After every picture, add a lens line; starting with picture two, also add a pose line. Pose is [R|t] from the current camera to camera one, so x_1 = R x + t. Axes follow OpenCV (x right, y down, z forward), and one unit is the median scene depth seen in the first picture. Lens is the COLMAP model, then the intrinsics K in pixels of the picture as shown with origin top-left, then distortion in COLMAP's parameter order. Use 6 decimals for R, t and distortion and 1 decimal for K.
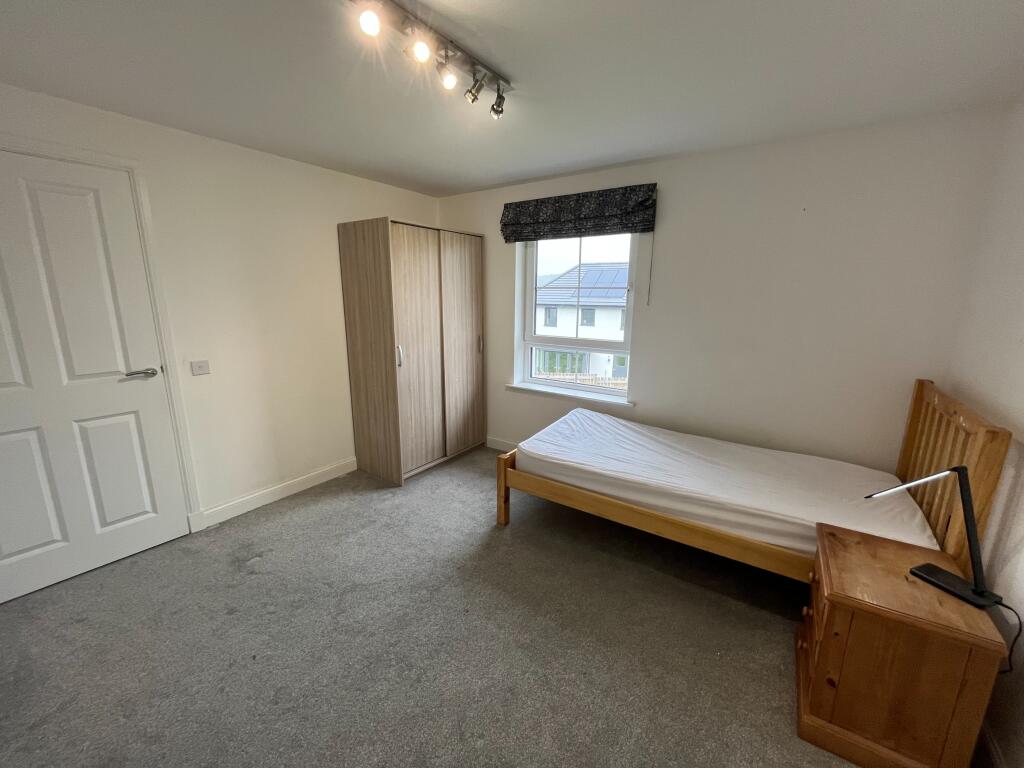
lens RADIAL K [[414.1, 0, 516.2], [0, 414.1, 382.7], [0, 0, 1]] dist [-0.002312, -0.000308]
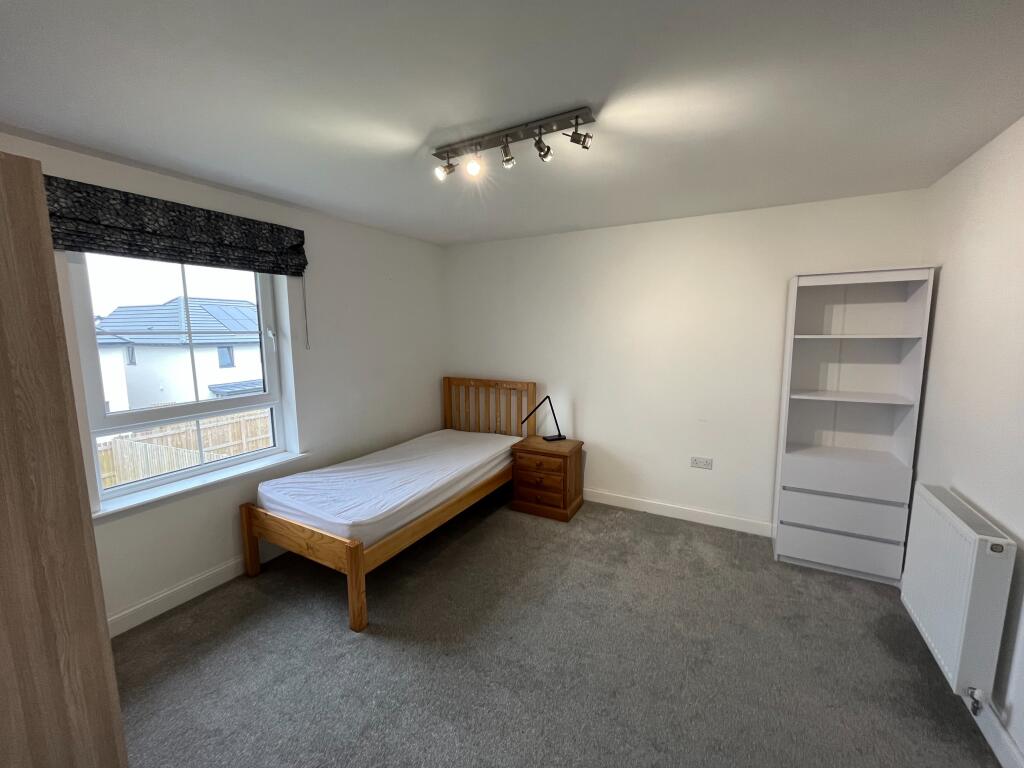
lens RADIAL K [[414.1, 0, 504.7], [0, 414.1, 382.7], [0, 0, 1]] dist [-0.002312, -0.000308]
pose [[-0.074194, -0.133516, 0.988265, -0.719230], [0.218337, 0.964779, 0.146735, -0.155575], [-0.973049, 0.226662, -0.042429, 0.614446]]
